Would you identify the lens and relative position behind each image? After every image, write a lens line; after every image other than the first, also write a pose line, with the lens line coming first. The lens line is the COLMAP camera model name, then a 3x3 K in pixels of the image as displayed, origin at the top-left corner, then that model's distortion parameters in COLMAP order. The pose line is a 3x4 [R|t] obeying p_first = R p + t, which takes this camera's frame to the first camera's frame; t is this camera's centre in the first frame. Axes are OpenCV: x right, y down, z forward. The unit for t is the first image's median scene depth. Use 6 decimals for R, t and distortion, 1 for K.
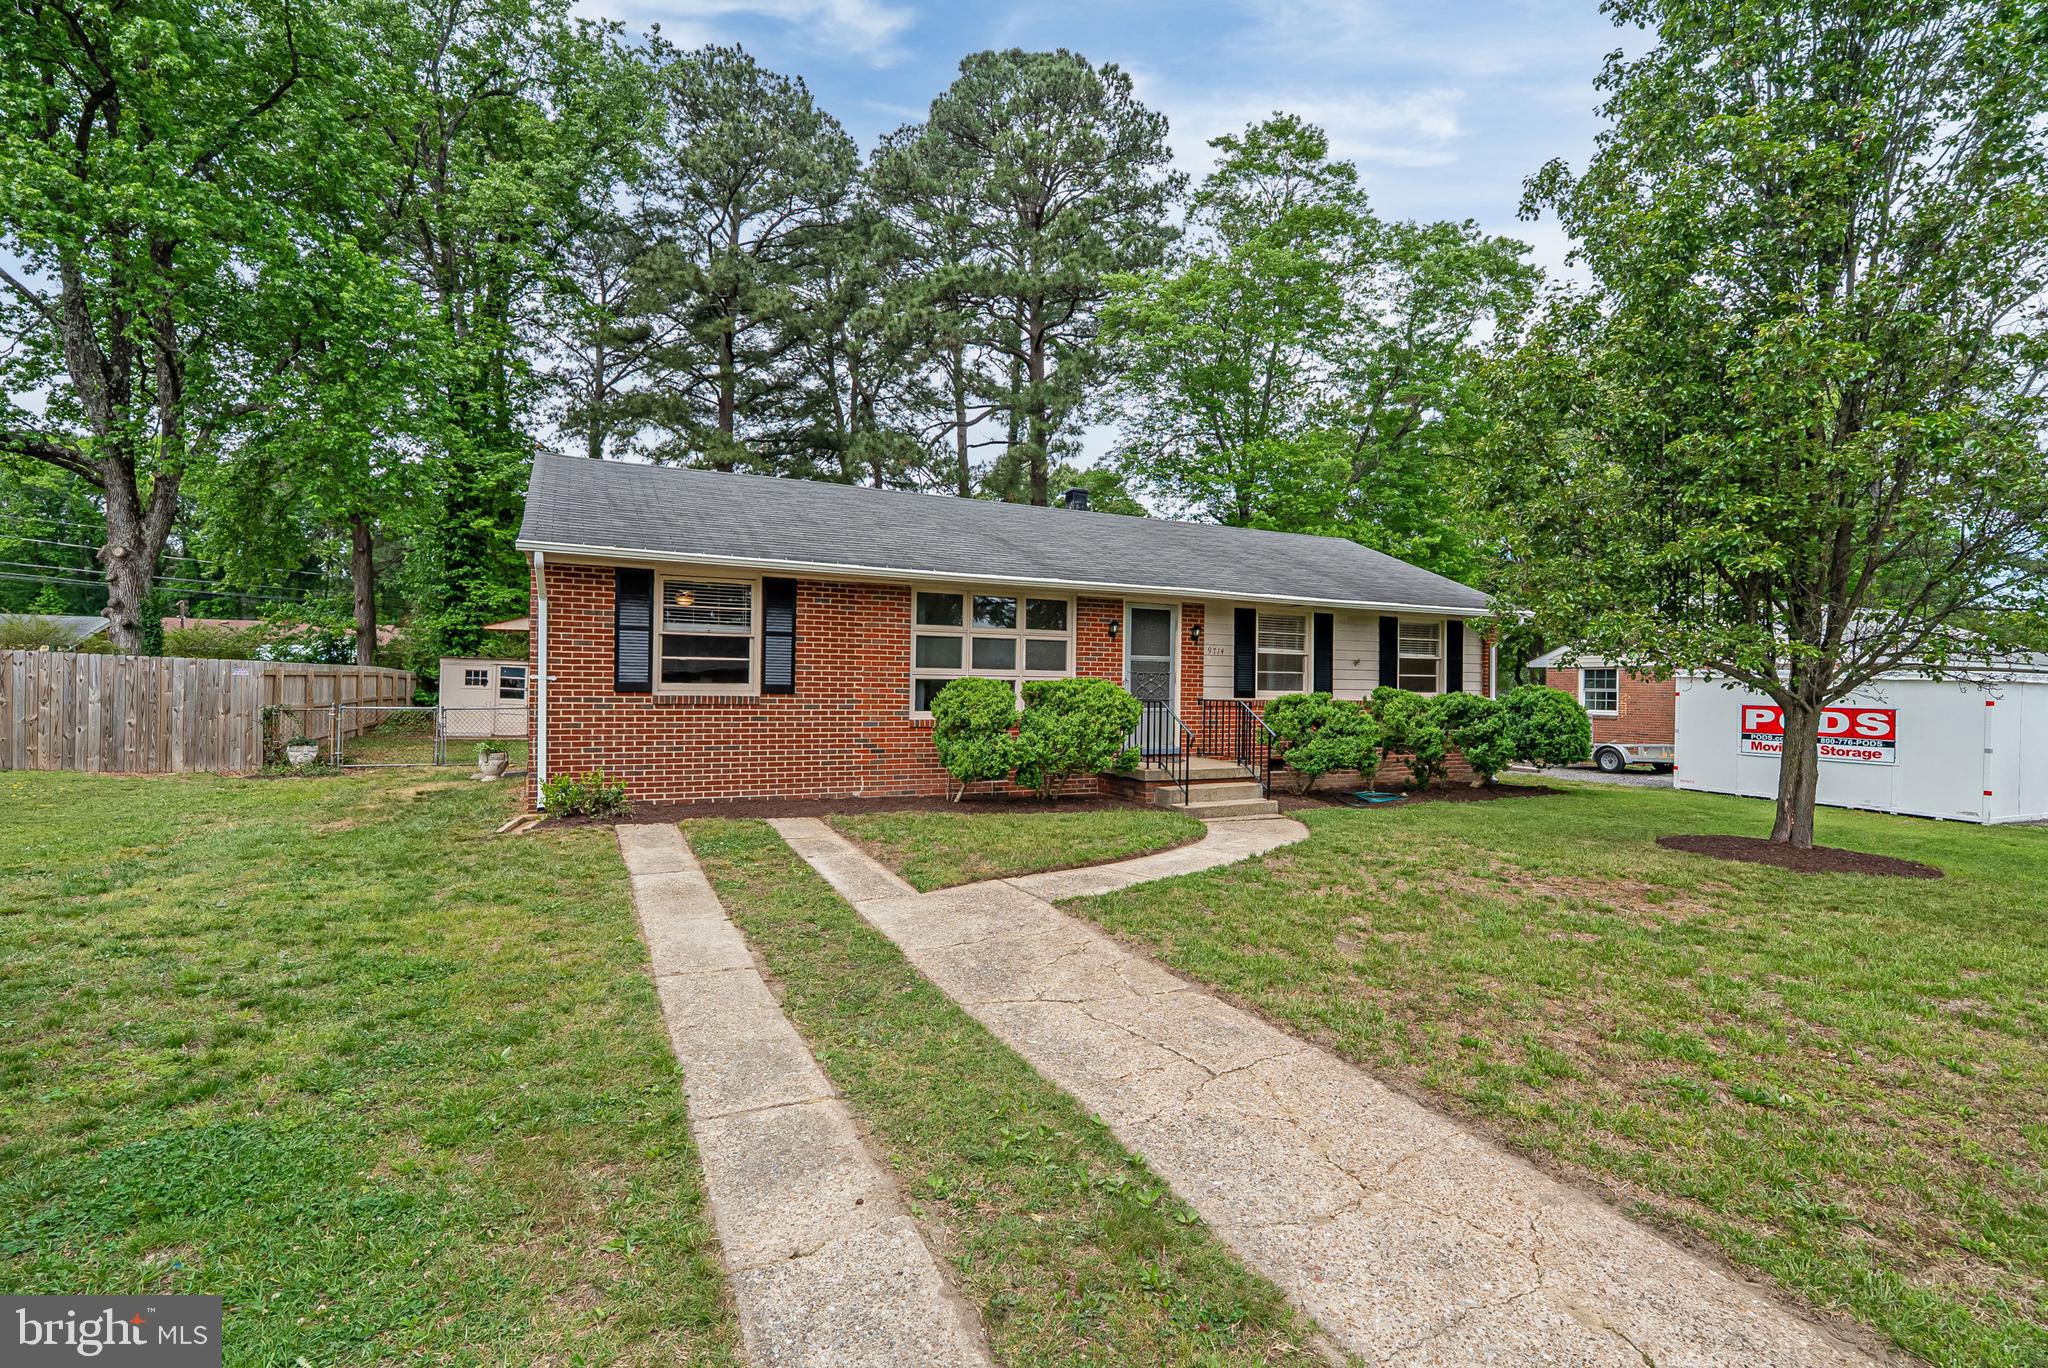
lens RADIAL K [[900.6, 0, 1024.0], [0, 900.6, 684.0], [0, 0, 1]] dist [-0.000268, -0.000031]
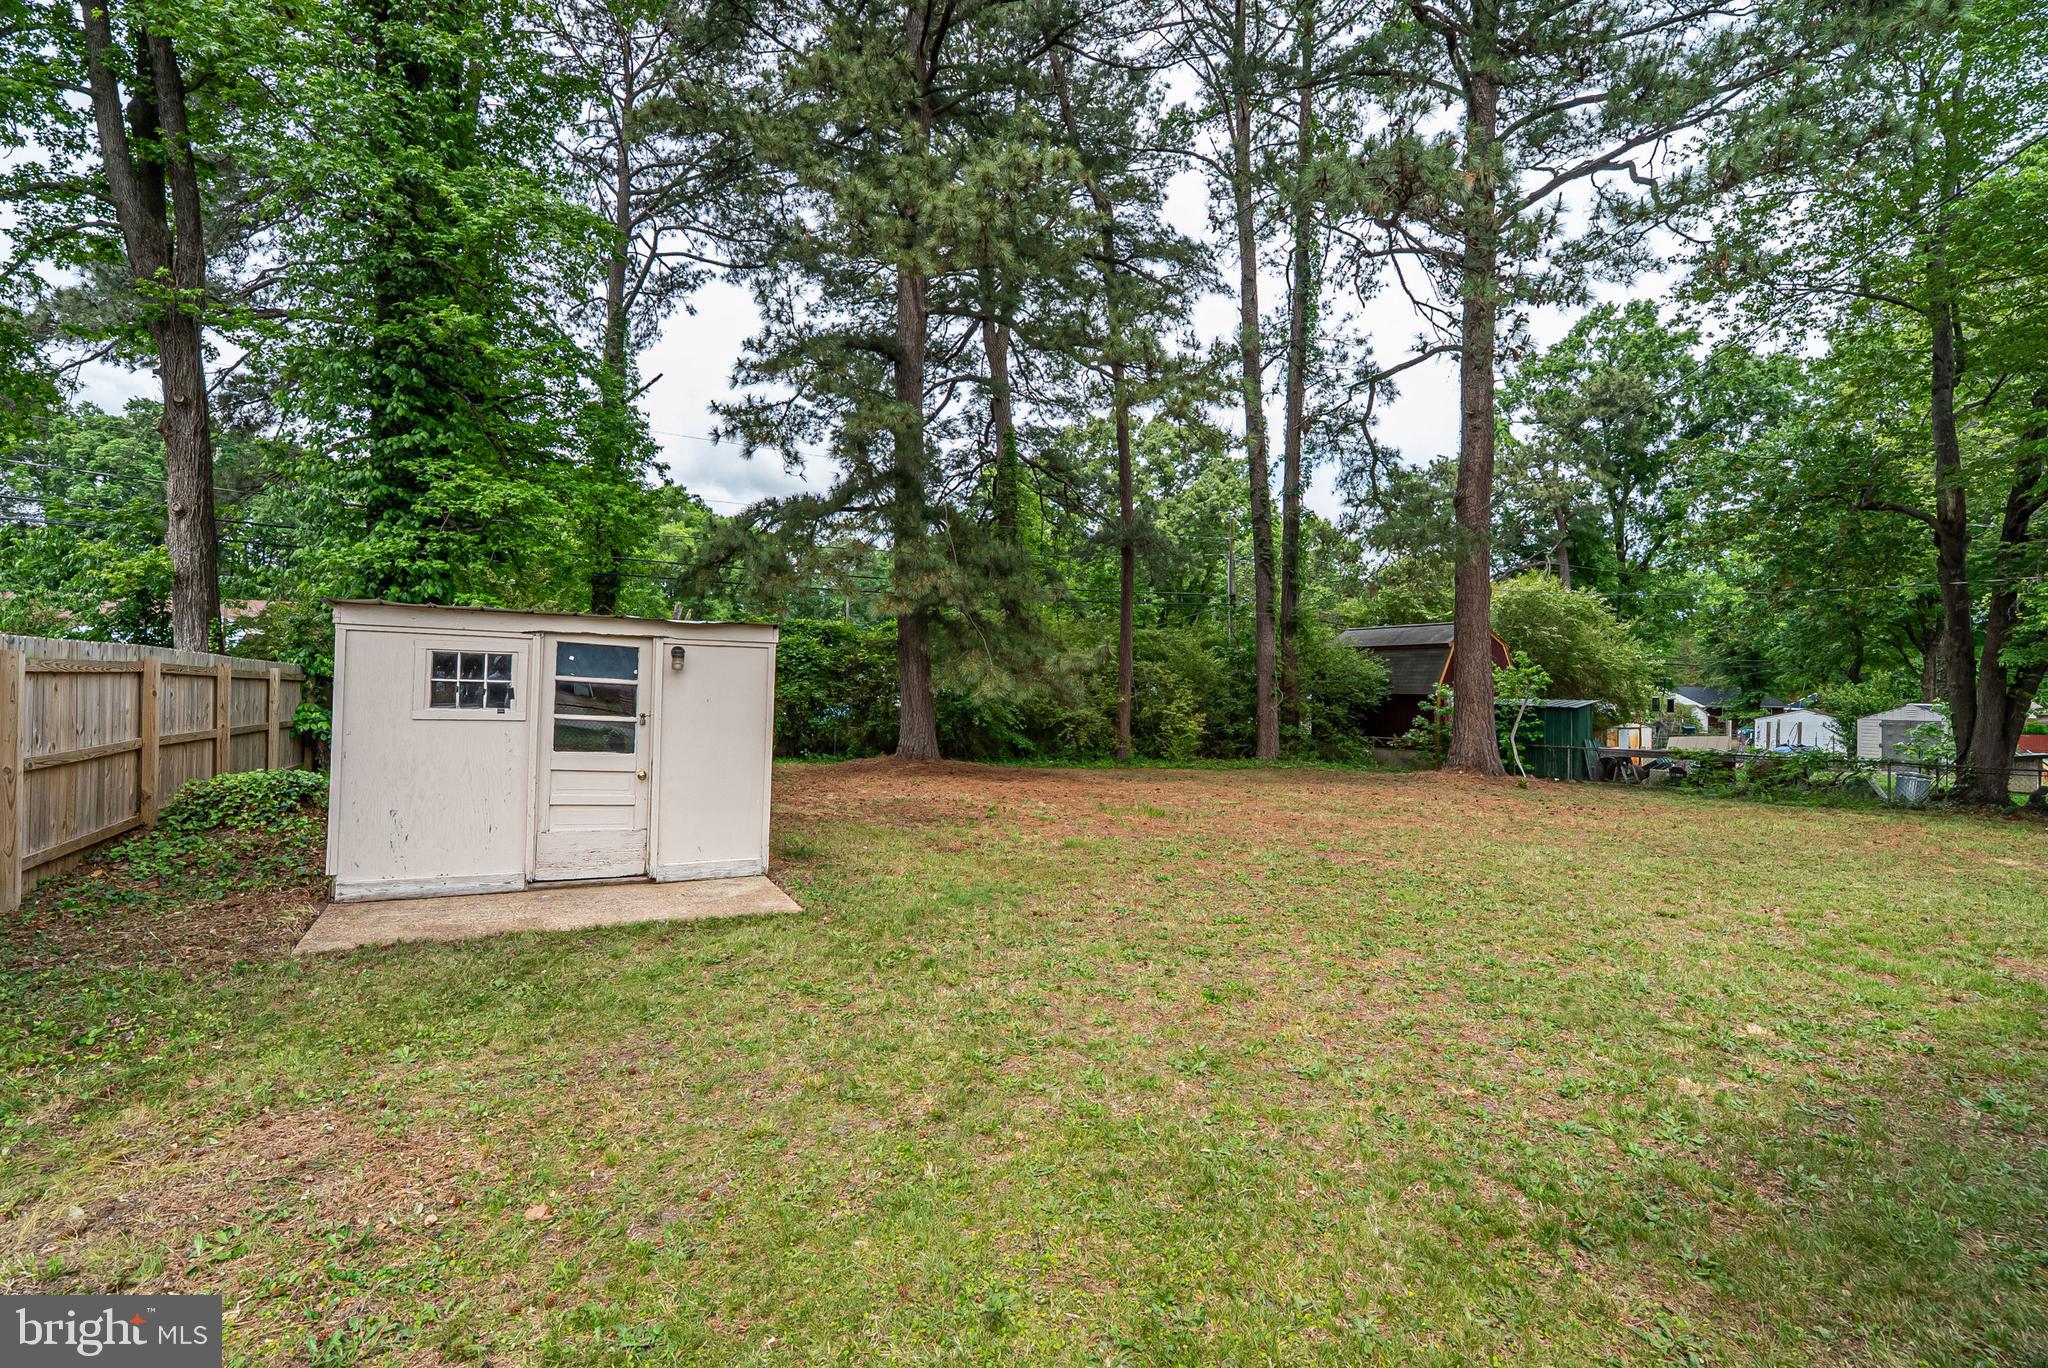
lens RADIAL K [[900.6, 0, 1024.0], [0, 900.6, 684.0], [0, 0, 1]] dist [-0.000268, -0.000031]
pose [[0.998709, 0.004562, 0.050597, -0.341241], [-0.004371, 0.999983, -0.003887, -0.003931], [-0.050614, 0.003661, 0.998712, 0.538970]]
